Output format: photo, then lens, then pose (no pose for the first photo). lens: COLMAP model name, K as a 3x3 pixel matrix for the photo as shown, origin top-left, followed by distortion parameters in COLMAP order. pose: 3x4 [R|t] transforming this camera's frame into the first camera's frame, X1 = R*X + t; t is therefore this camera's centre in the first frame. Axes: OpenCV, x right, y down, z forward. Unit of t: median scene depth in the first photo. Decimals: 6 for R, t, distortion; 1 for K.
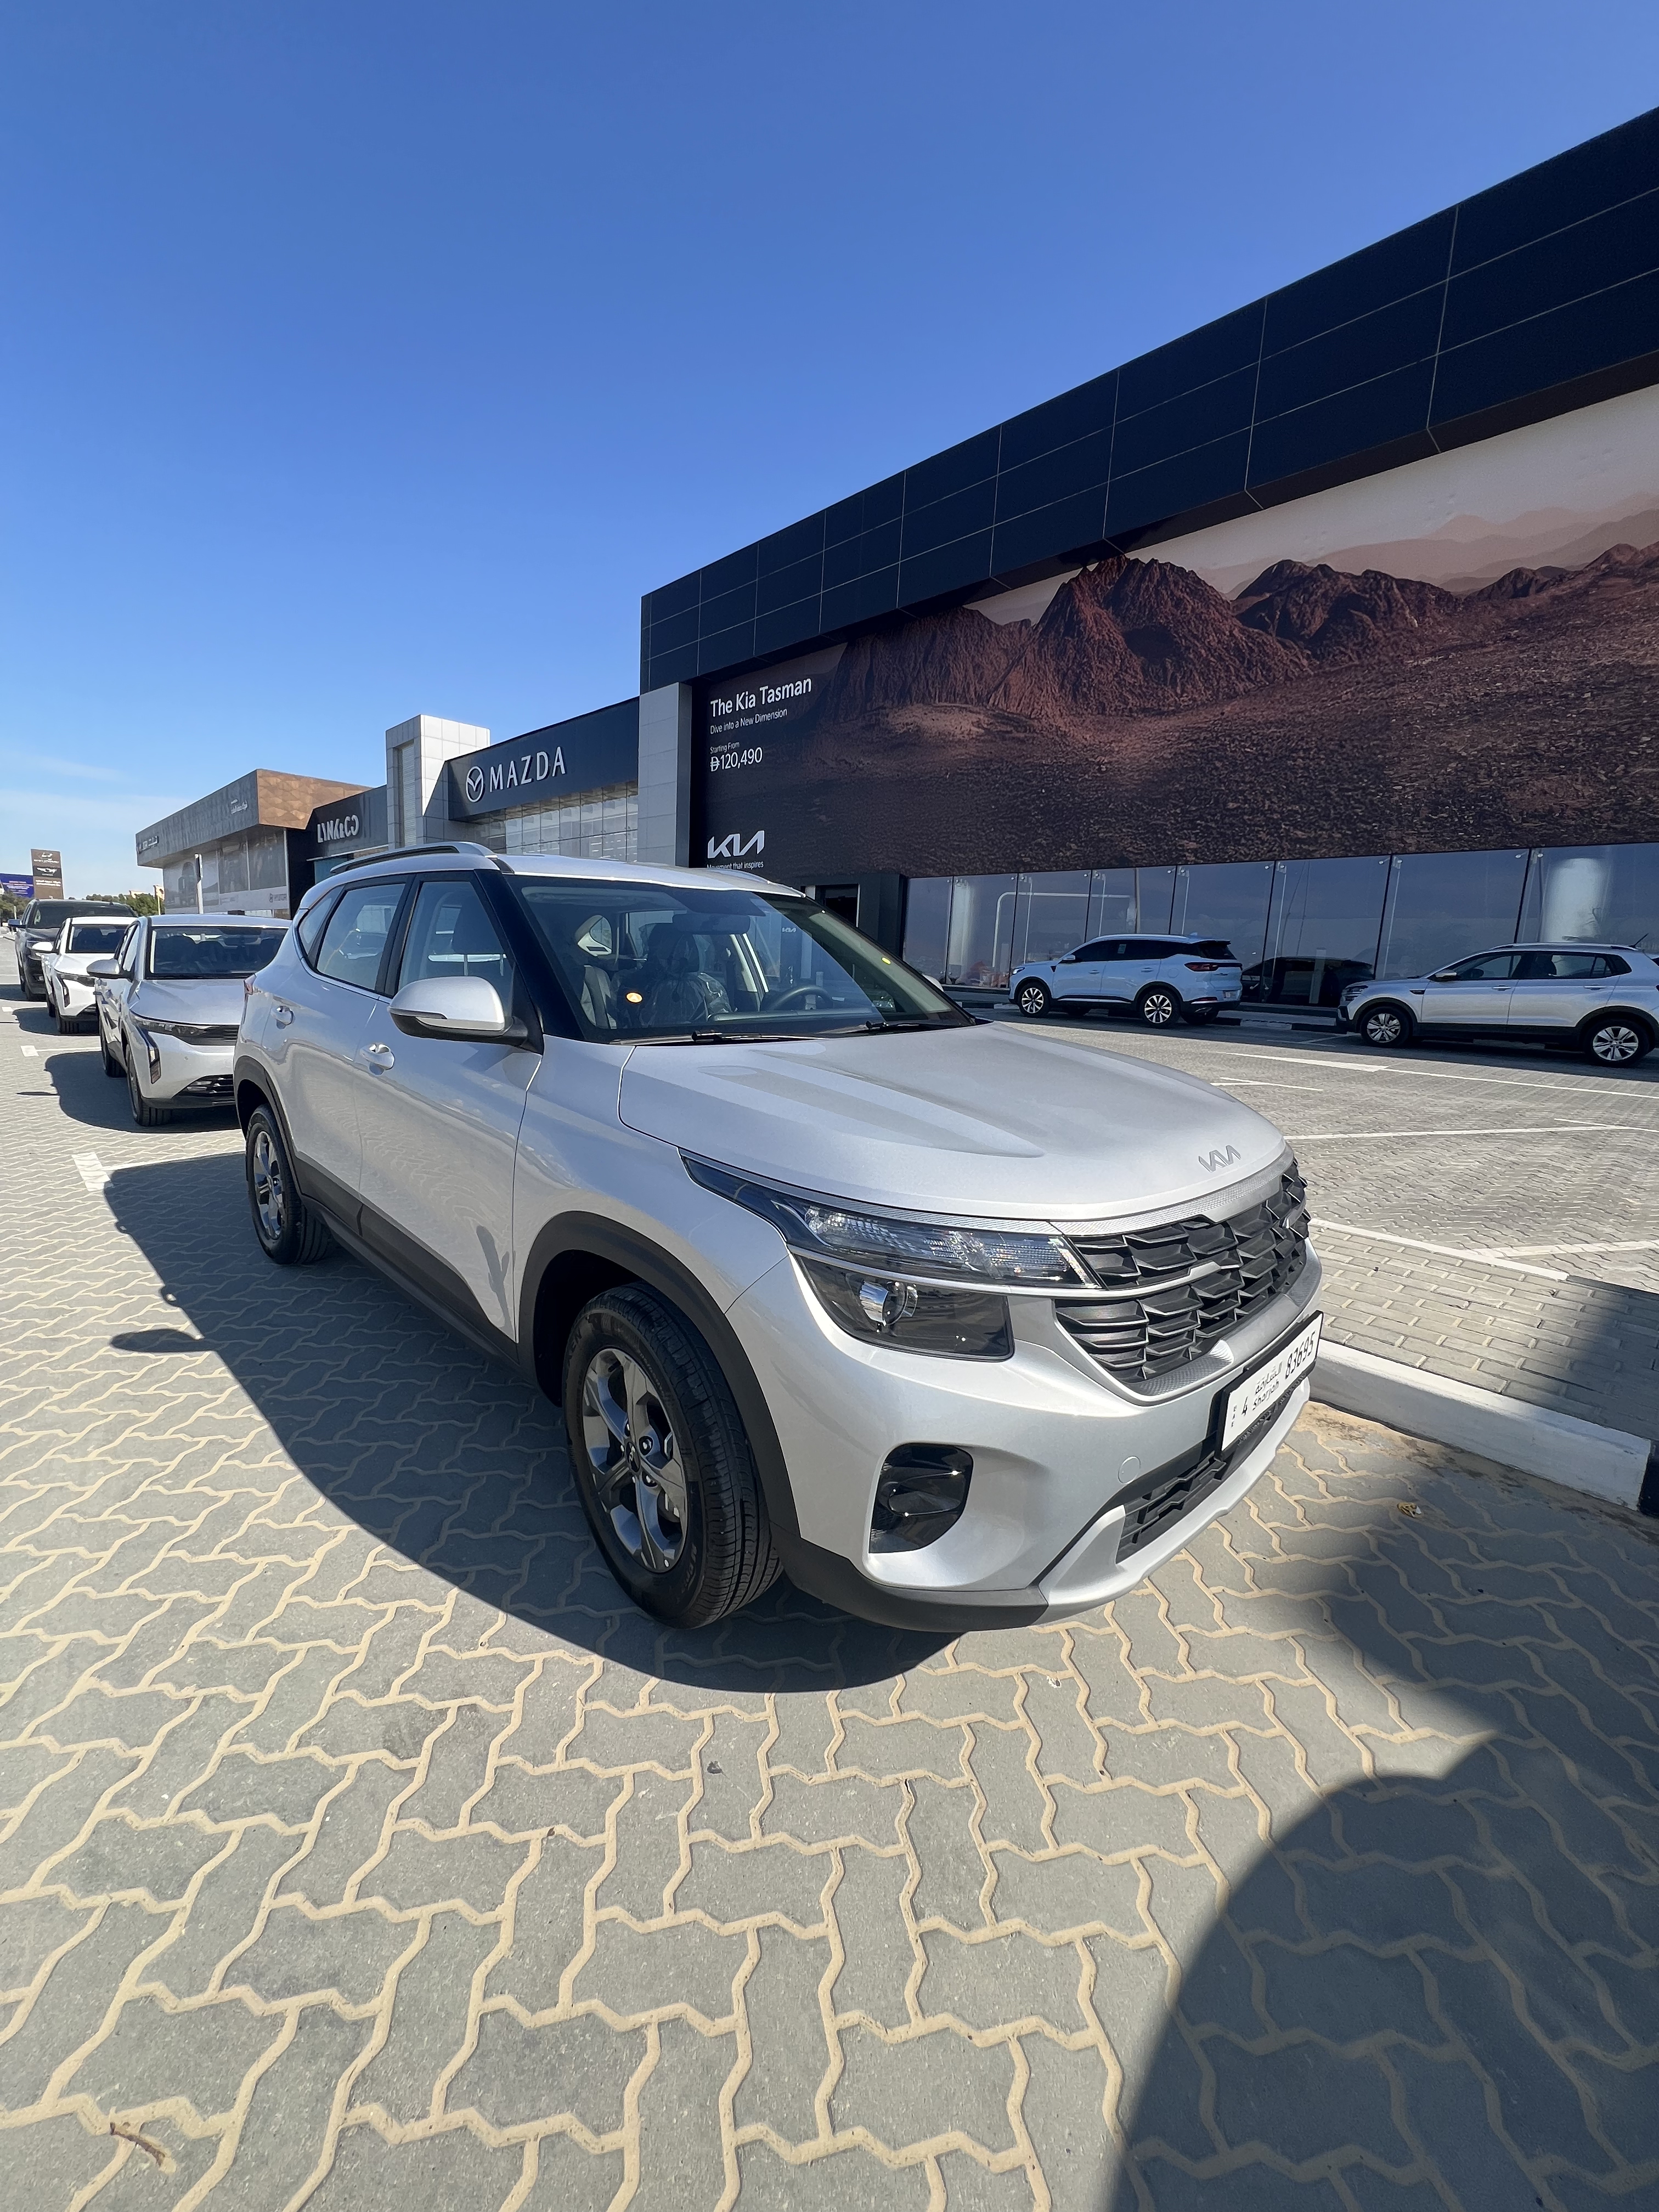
lens RADIAL K [[903.9, 0, 829.5], [0, 903.9, 1106.0], [0, 0, 1]] dist [-0.001317, 0.000220]
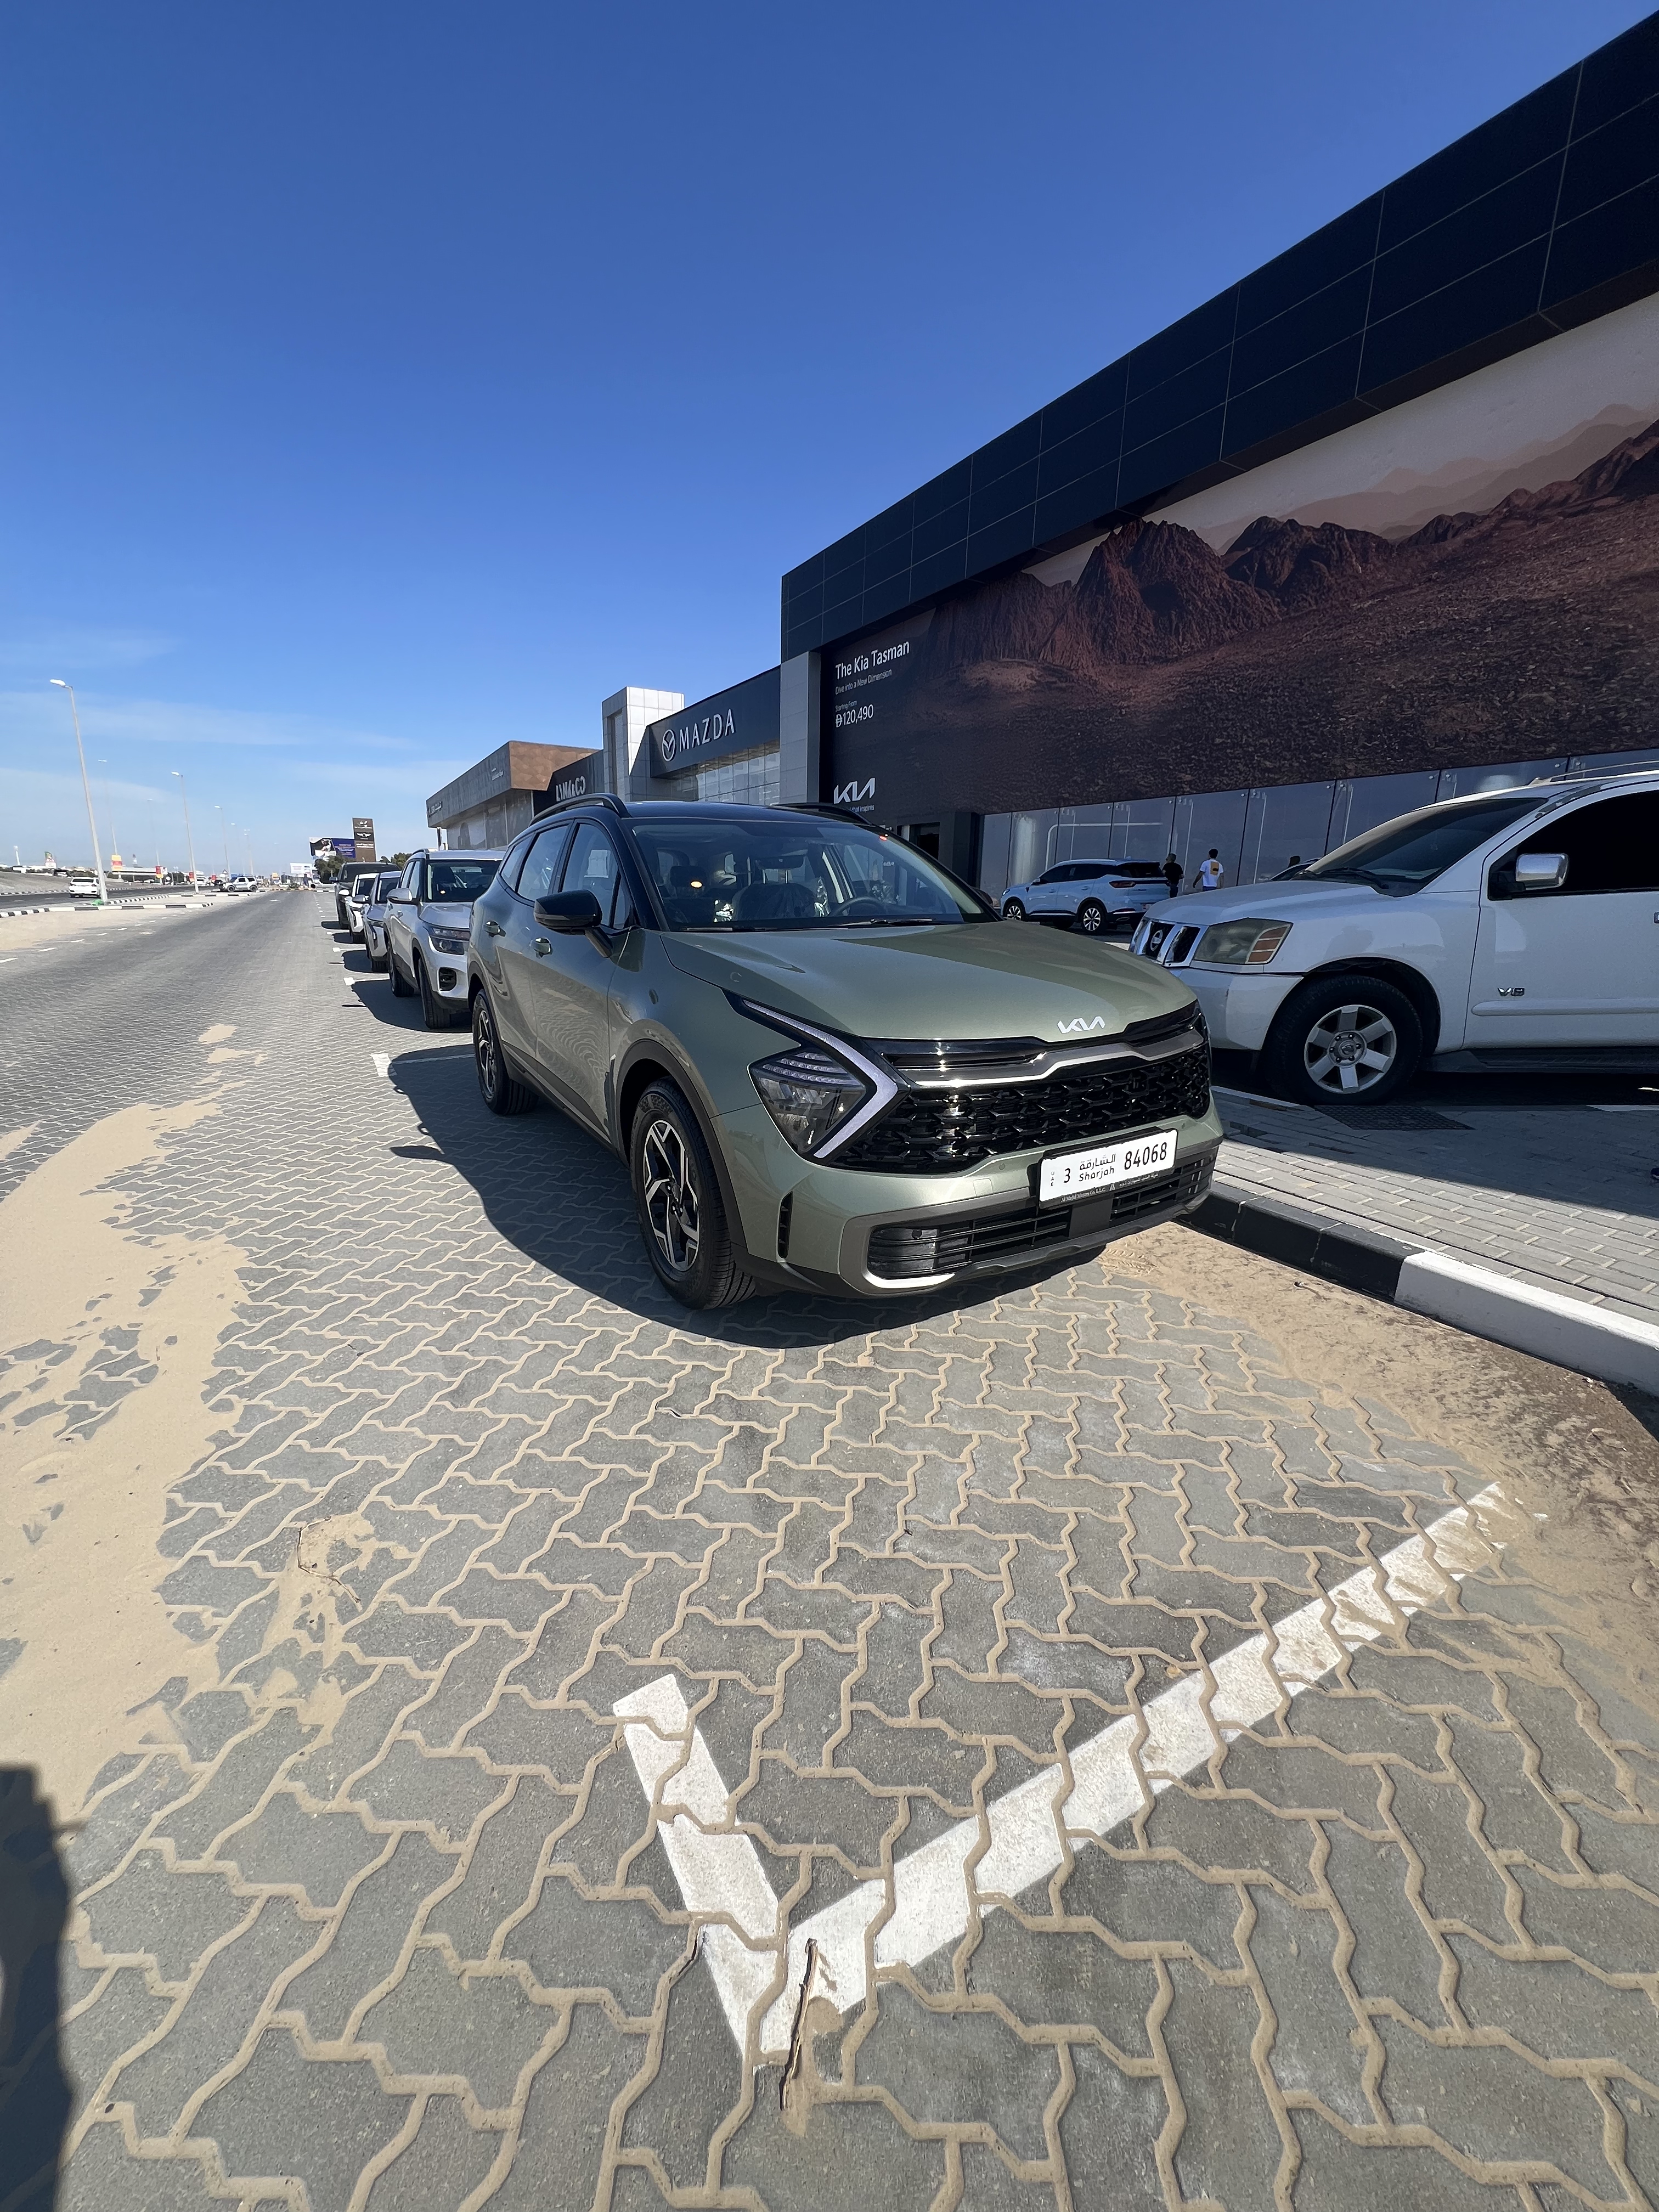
lens RADIAL K [[903.9, 0, 829.5], [0, 903.9, 1106.0], [0, 0, 1]] dist [-0.001317, 0.000220]
pose [[0.969548, 0.027799, -0.243318, 0.243103], [-0.010708, 0.997398, 0.071286, 0.049360], [0.244666, -0.066510, 0.967324, -0.242827]]
